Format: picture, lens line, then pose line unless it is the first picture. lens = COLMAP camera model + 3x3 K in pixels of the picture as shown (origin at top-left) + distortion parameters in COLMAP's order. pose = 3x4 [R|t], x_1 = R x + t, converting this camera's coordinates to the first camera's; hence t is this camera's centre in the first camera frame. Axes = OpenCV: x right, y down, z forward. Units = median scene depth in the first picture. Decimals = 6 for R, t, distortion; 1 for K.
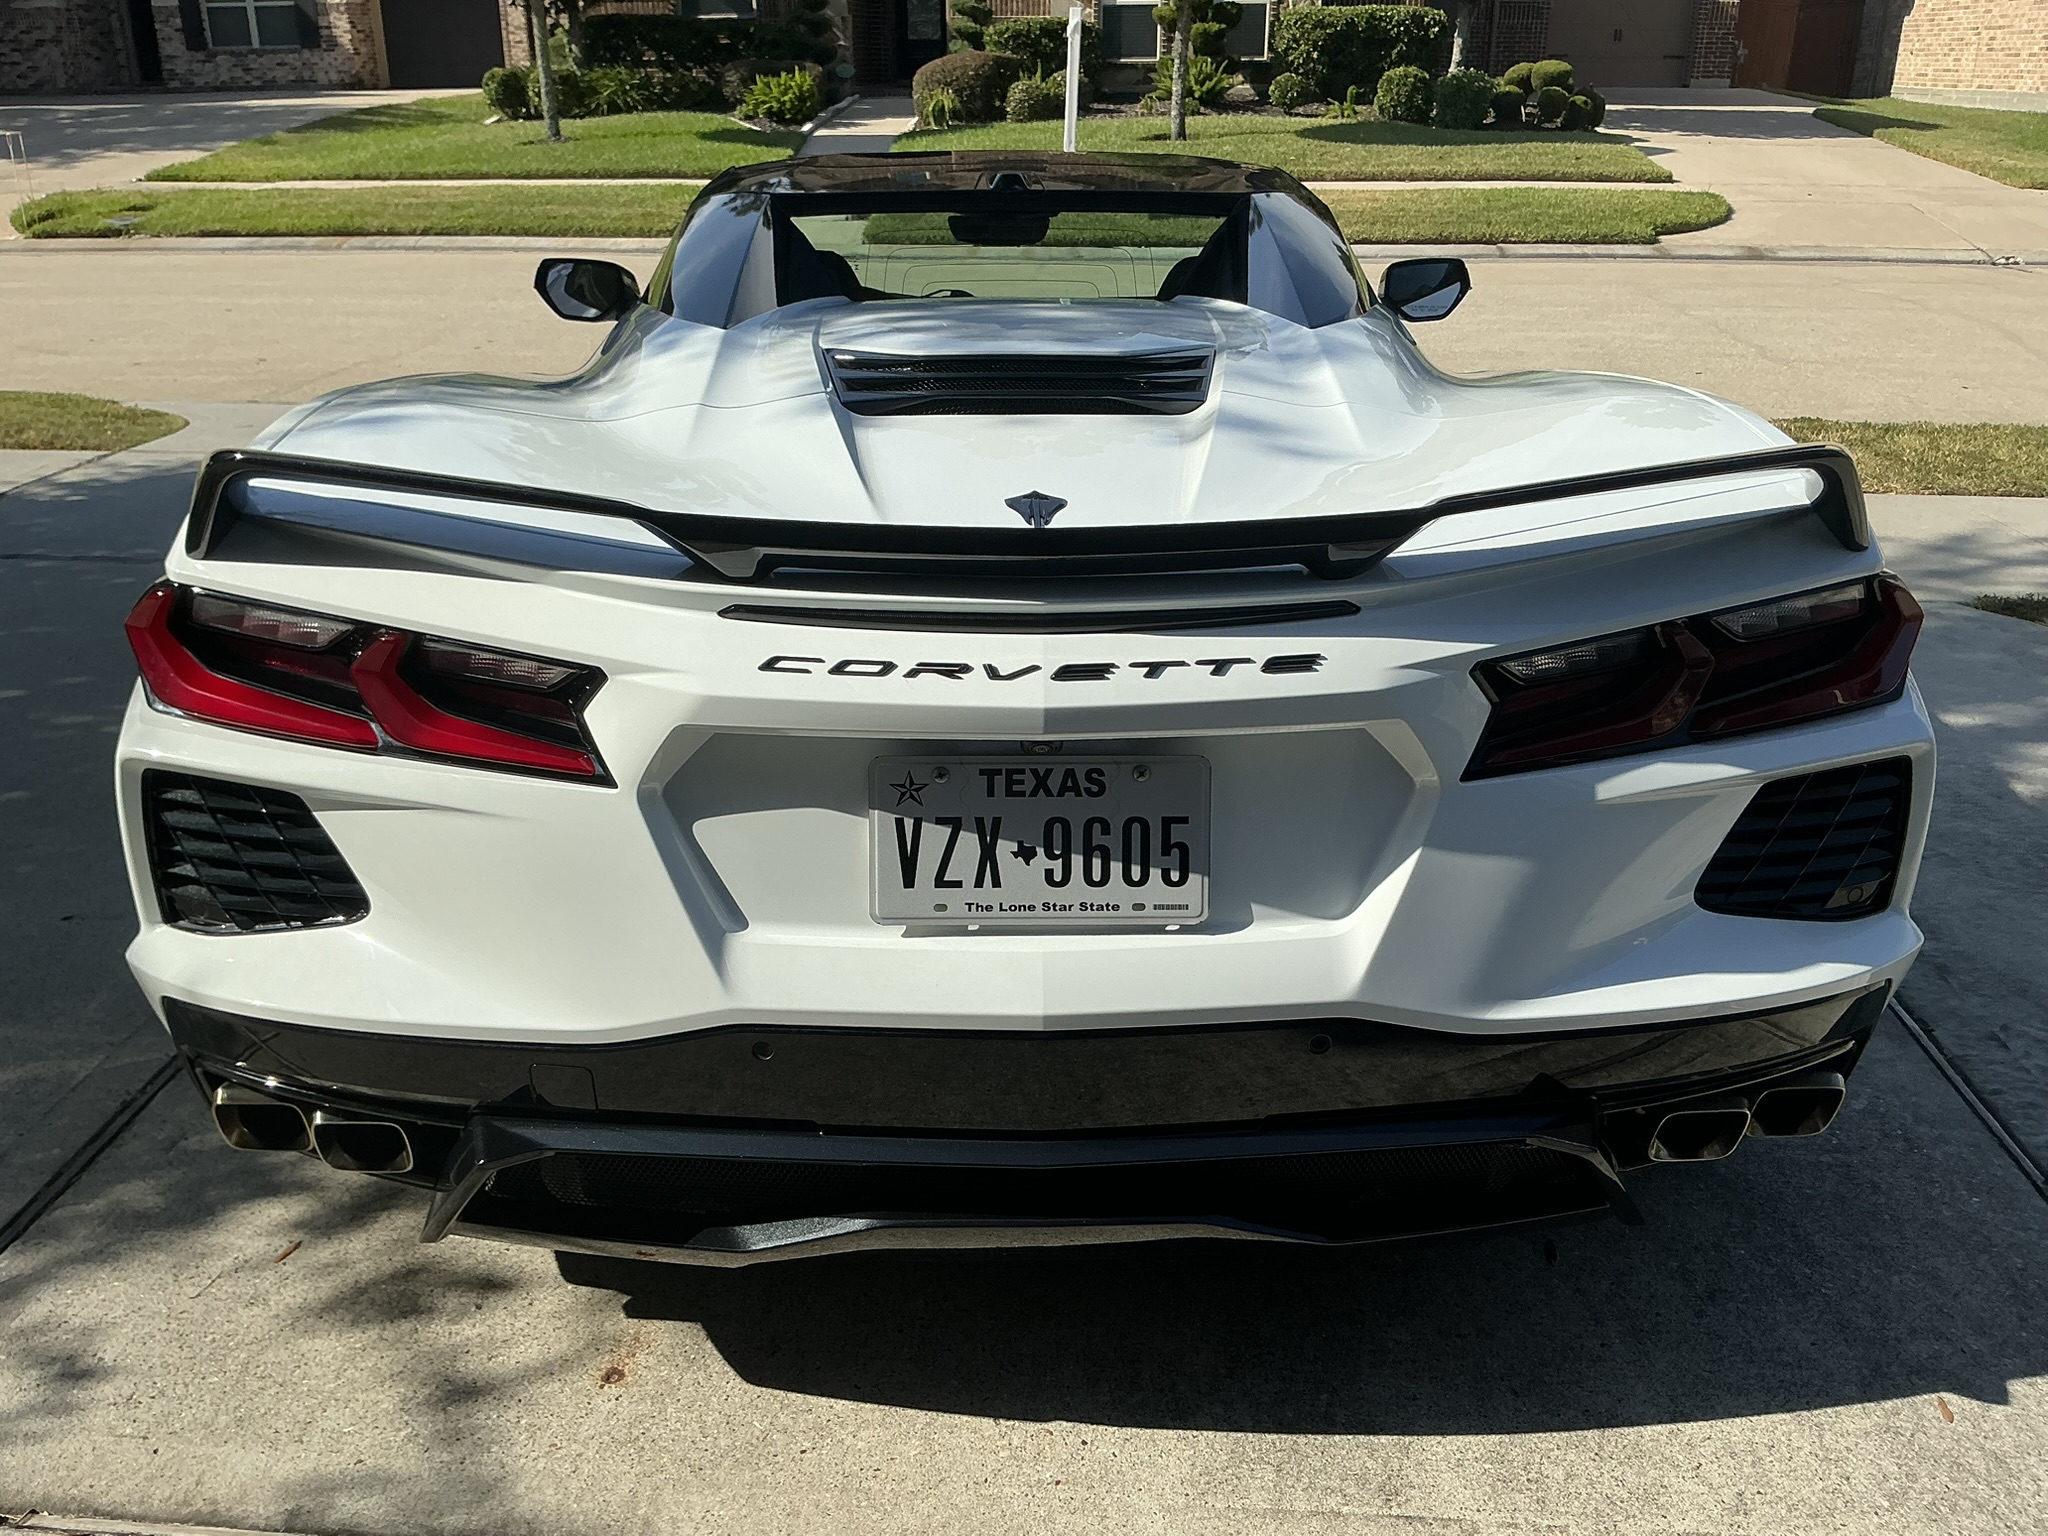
lens RADIAL K [[1721.4, 0, 1026.5], [0, 1721.4, 754.2], [0, 0, 1]] dist [0.071347, -0.157086]
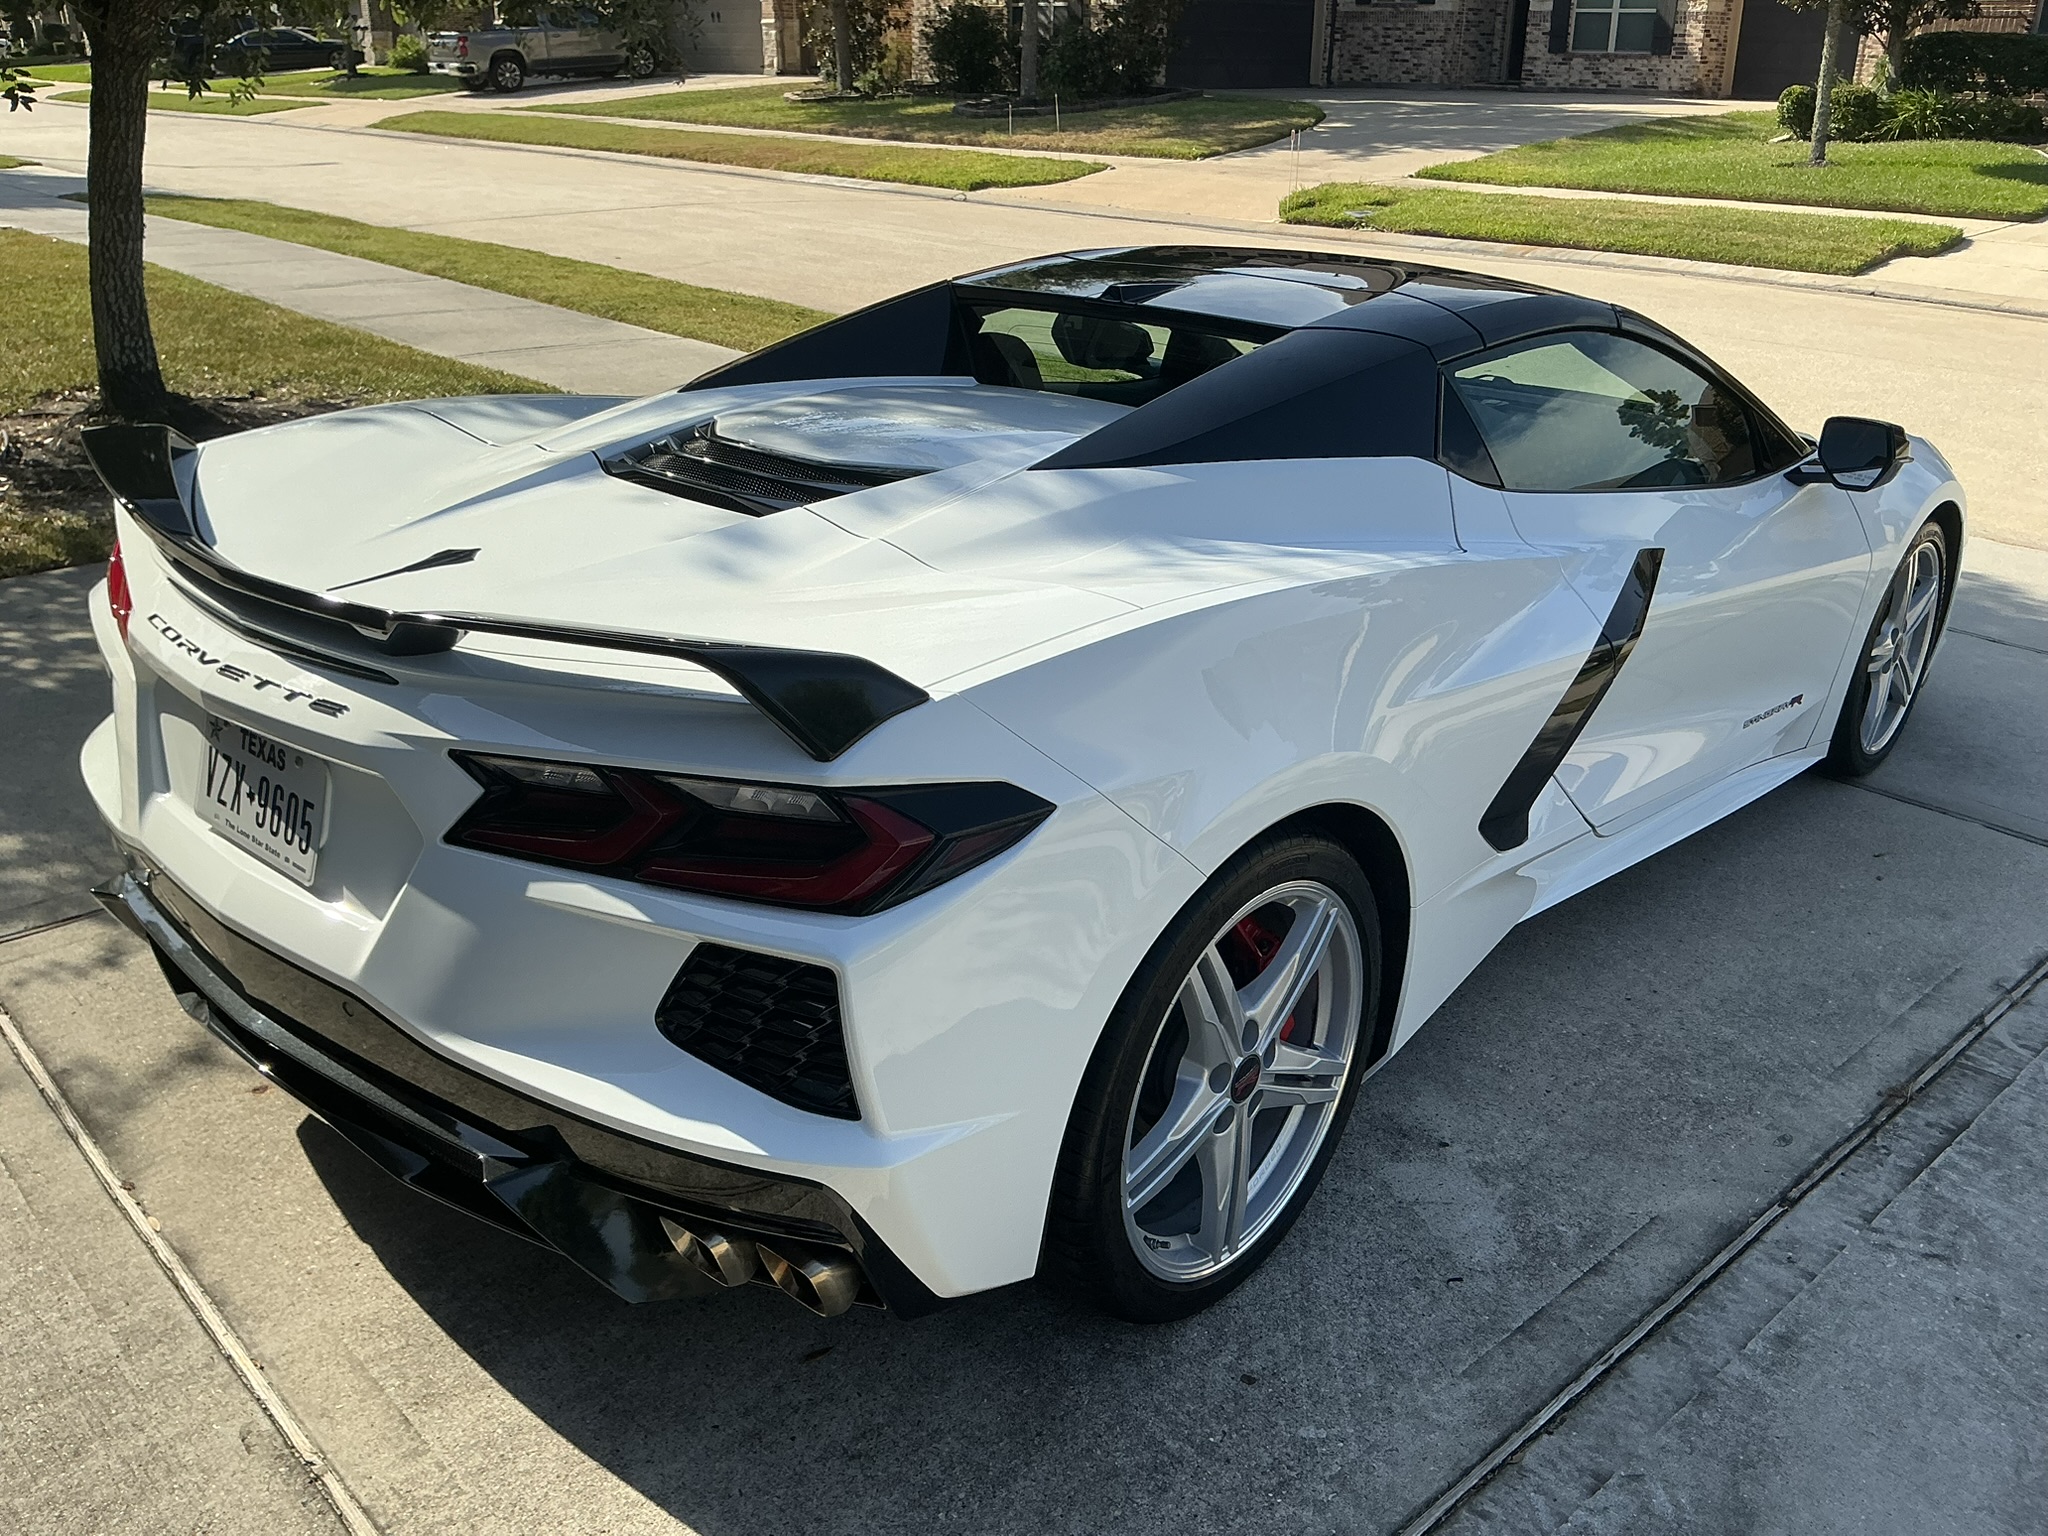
lens RADIAL K [[1721.4, 0, 1024.5], [0, 1721.4, 766.9], [0, 0, 1]] dist [0.071347, -0.157086]
pose [[0.731792, 0.271664, -0.625043, 0.131169], [-0.266706, 0.958131, 0.104179, -0.027387], [0.627174, 0.090465, 0.773607, 0.031522]]
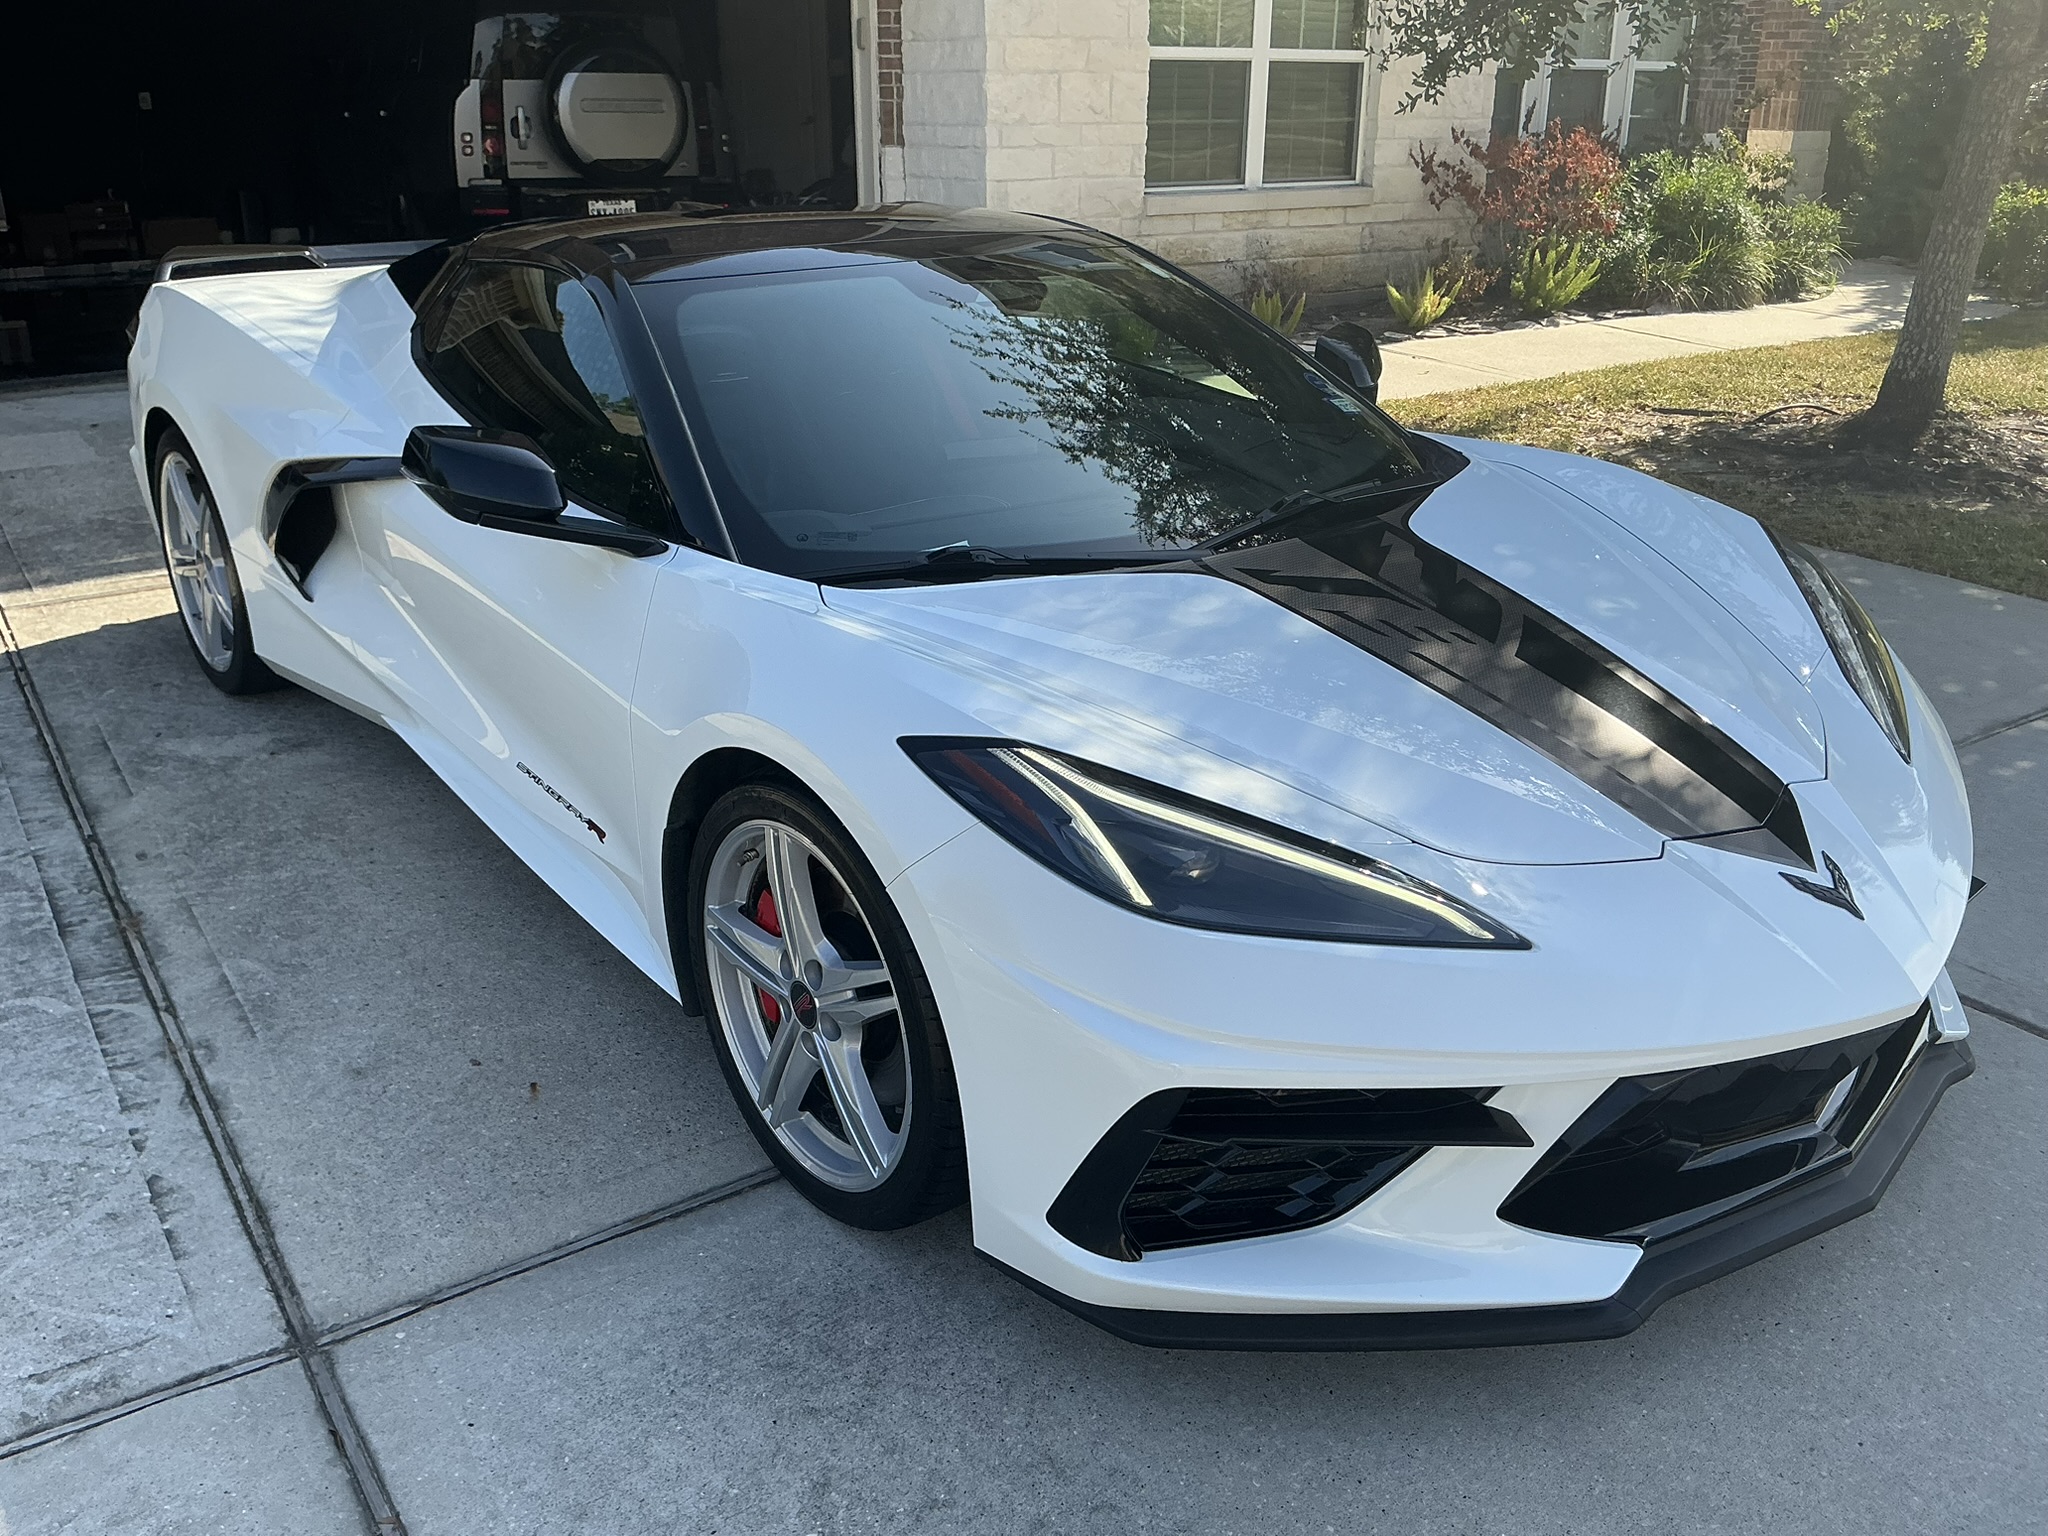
lens RADIAL K [[1721.4, 0, 1025.9], [0, 1721.4, 772.3], [0, 0, 1]] dist [0.071347, -0.157086]
pose [[-0.789714, 0.225619, -0.570481, 0.122630], [-0.224953, 0.758644, 0.611437, -0.166234], [0.570744, 0.611191, -0.548358, 0.407767]]
